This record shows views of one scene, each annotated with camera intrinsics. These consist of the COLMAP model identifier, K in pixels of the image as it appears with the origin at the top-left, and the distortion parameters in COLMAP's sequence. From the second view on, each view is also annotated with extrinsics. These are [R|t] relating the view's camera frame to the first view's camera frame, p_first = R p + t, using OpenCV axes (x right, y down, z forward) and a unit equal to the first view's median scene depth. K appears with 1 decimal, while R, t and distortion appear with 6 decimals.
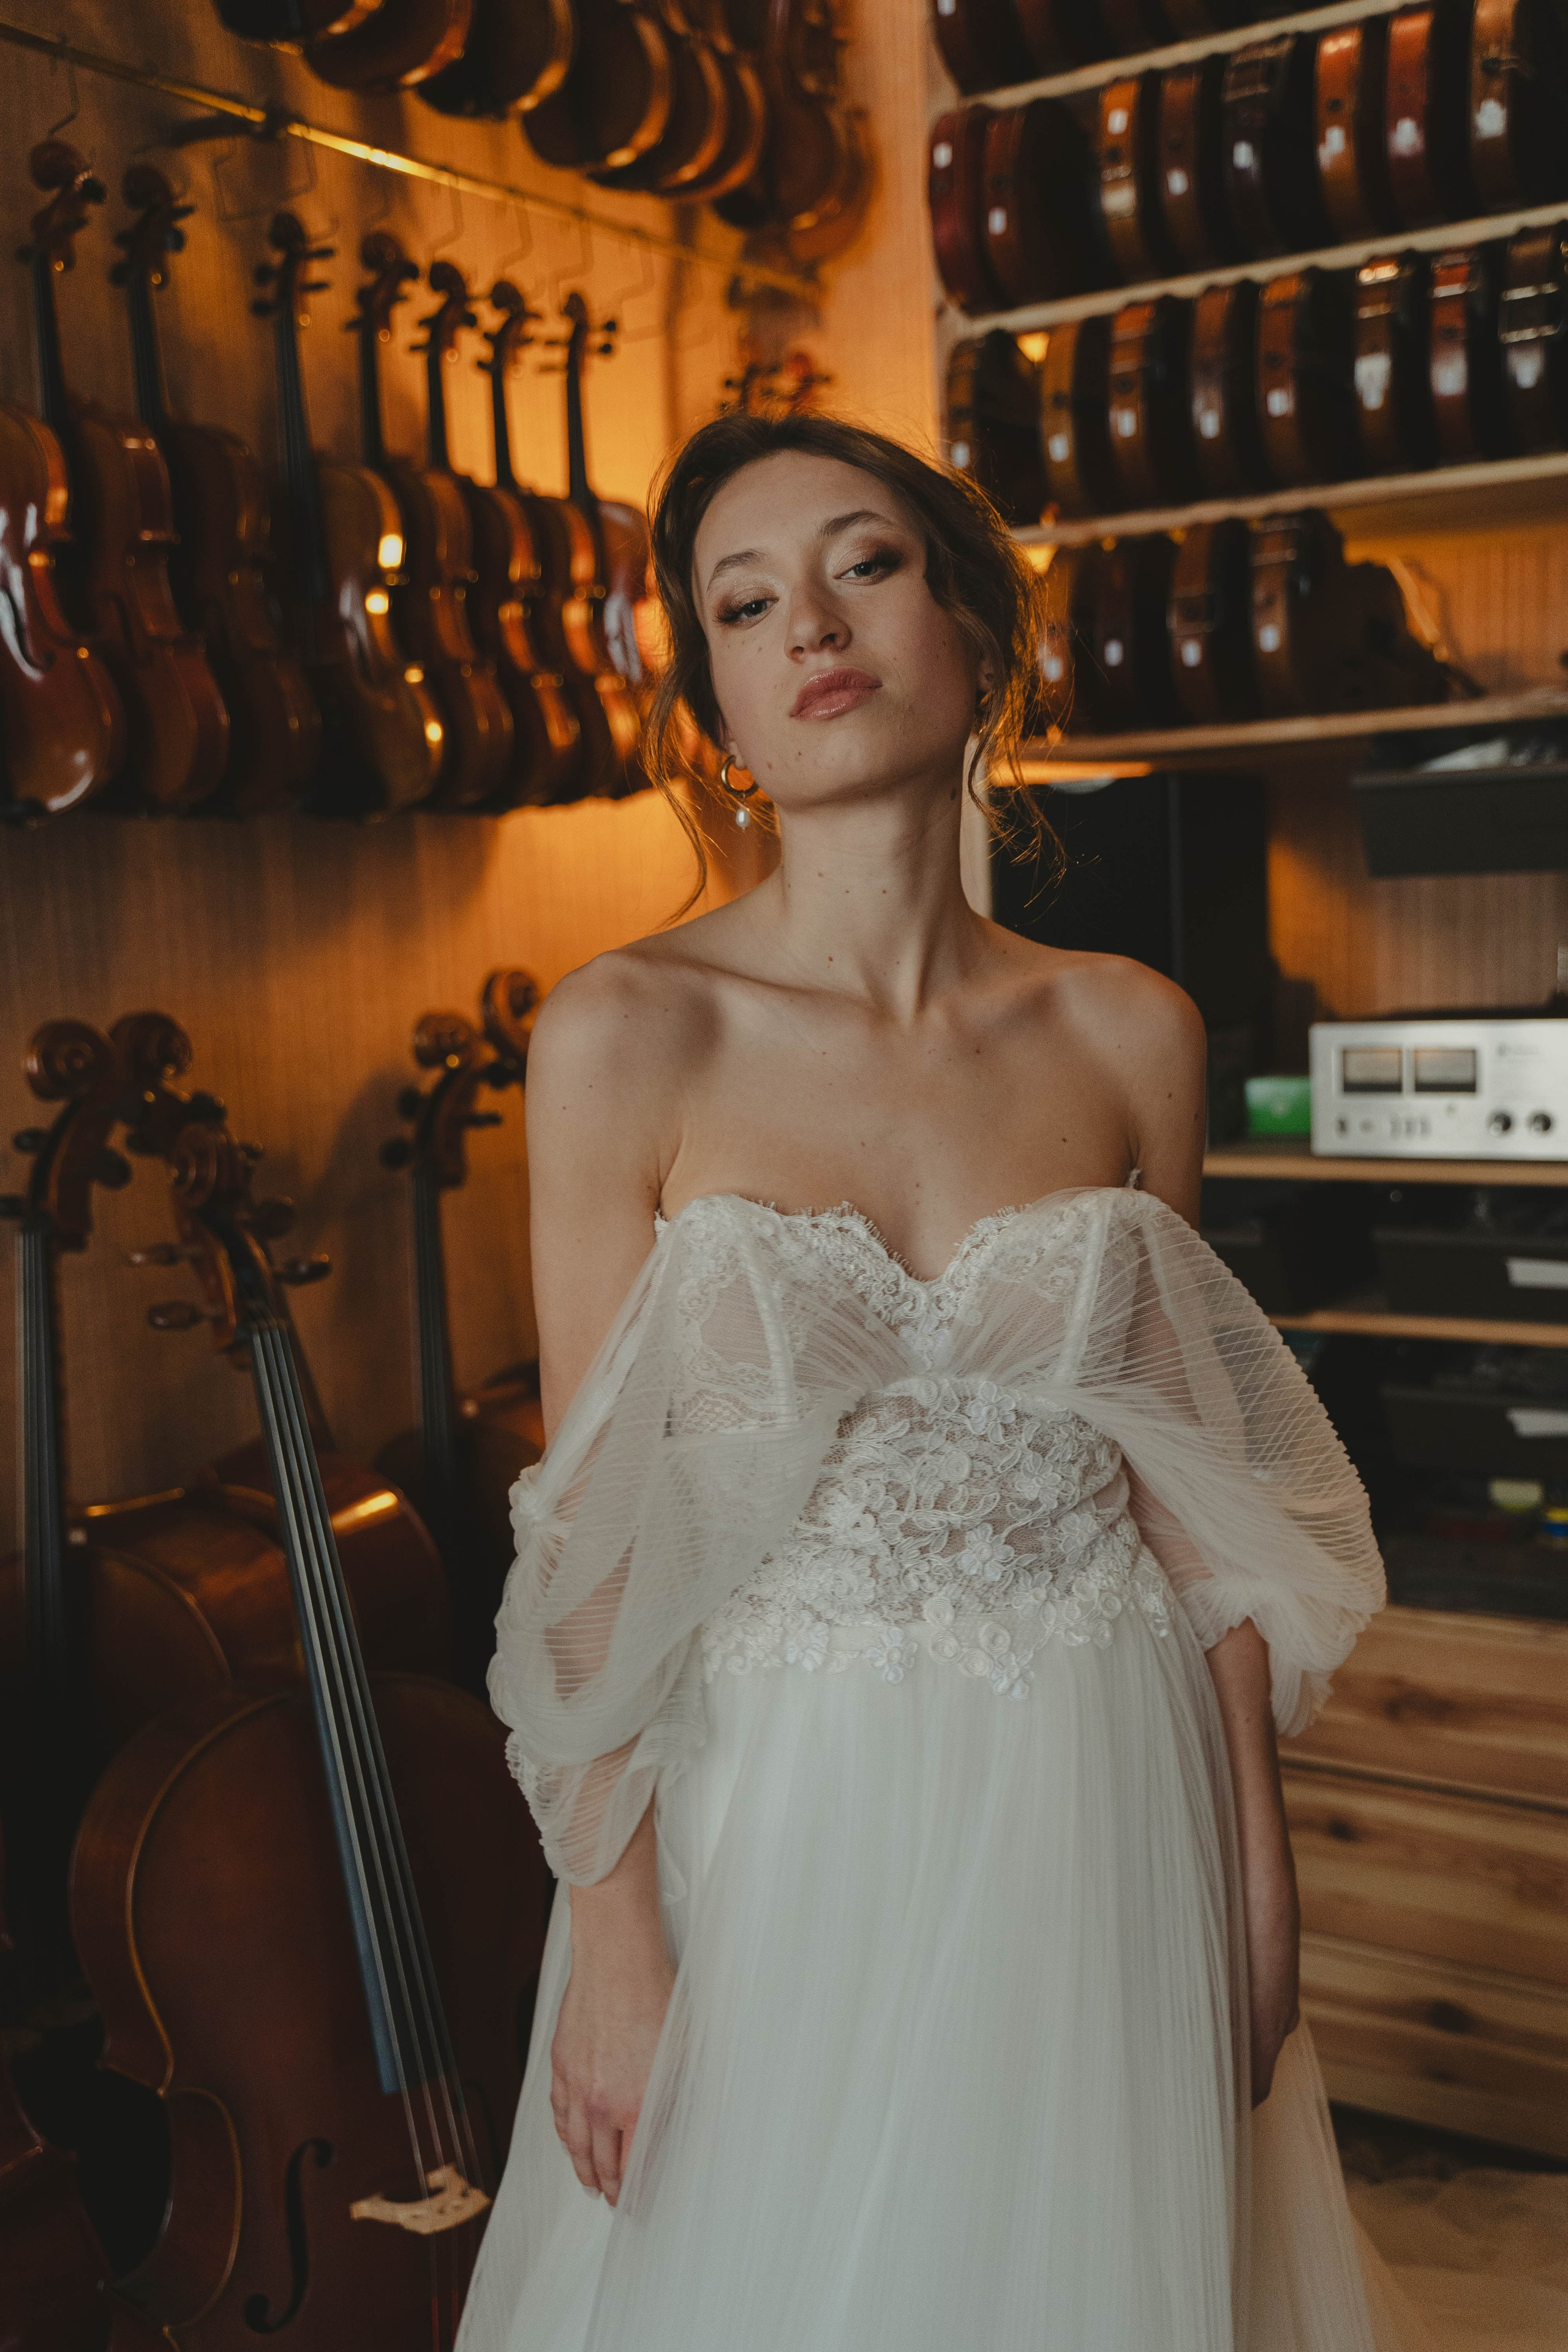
lens RADIAL K [[2261.5, 0, 799.7], [0, 2261.5, 1190.7], [0, 0, 1]] dist [-0.003193, 0.000000]
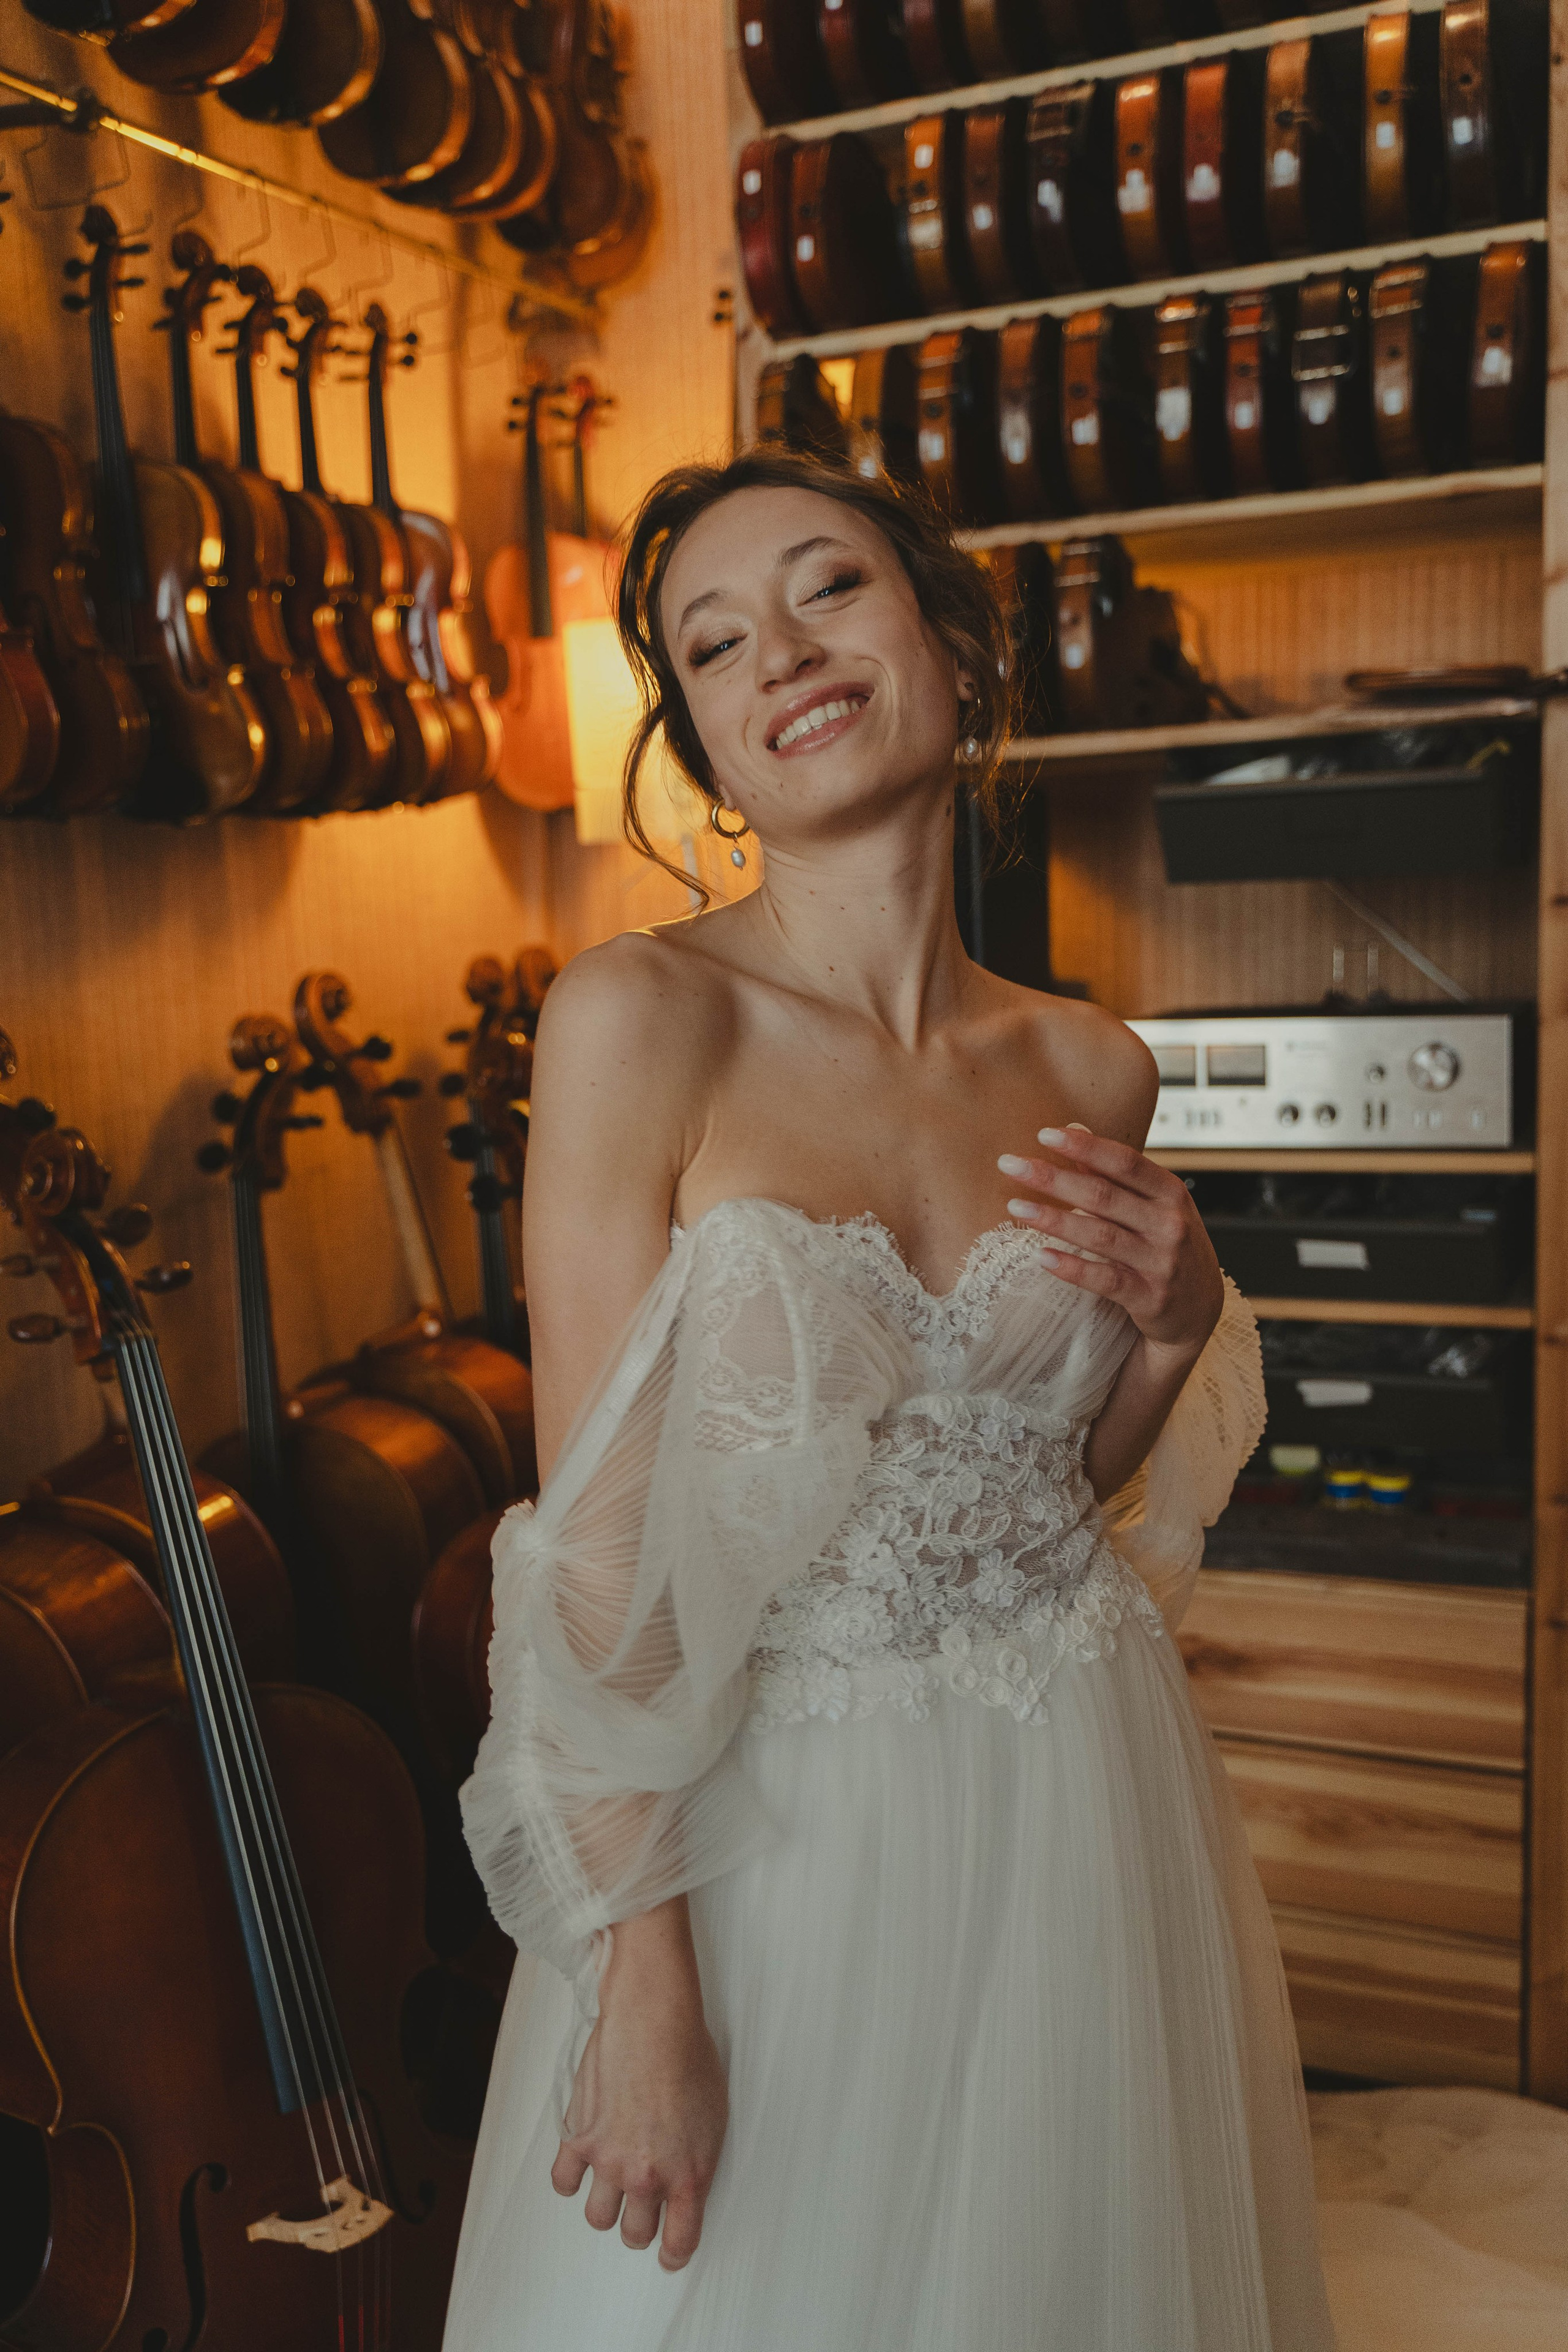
lens RADIAL K [[2101.9, 0, 784.0], [0, 2101.9, 1192.2], [0, 0, 1]] dist [0.001592, -0.011036]
pose [[0.990135, -0.016589, 0.139132, -0.062364], [0.015860, 0.999854, 0.006349, -0.002923], [-0.139217, -0.004079, 0.990254, 0.045517]]
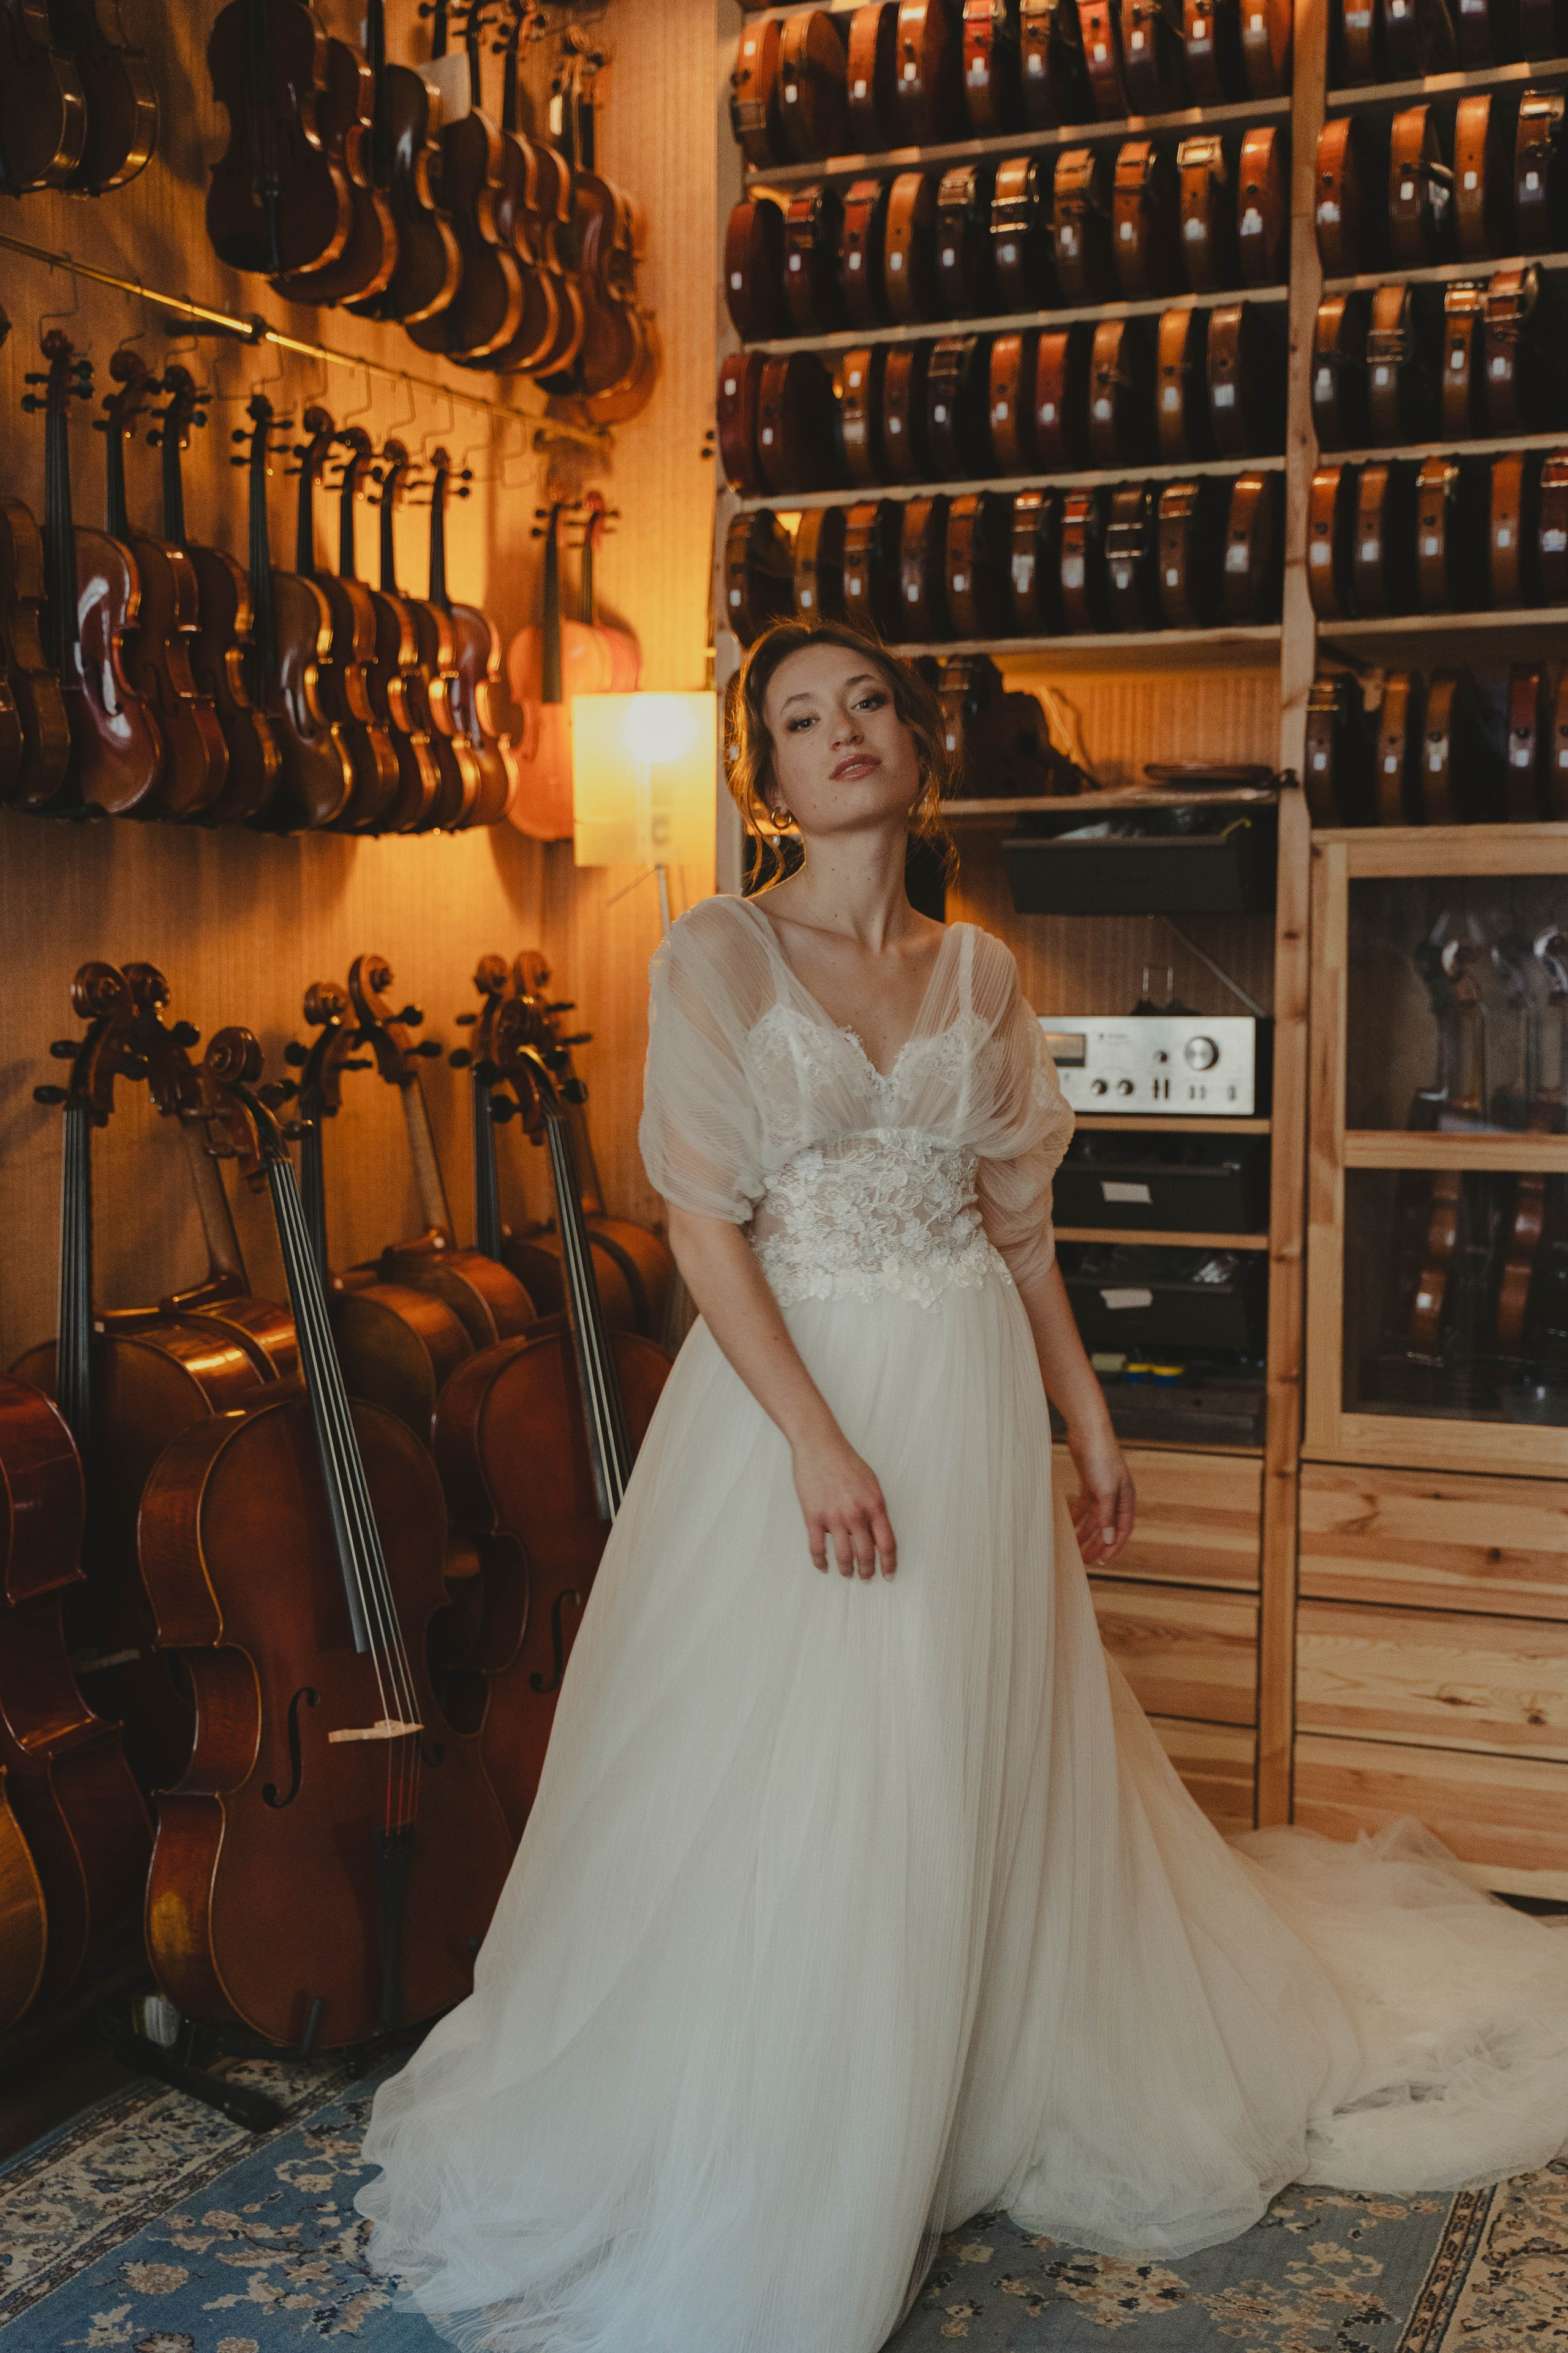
lens RADIAL K [[2605.4, 0, 784.7], [0, 2605.4, 1184.2], [0, 0, 1]] dist [-0.009789, 0.000000]
pose [[0.989090, 0.036570, 0.142701, -0.113781], [-0.029035, 0.998090, -0.054537, 0.120654], [-0.144423, 0.049798, 0.988262, -0.566762]]
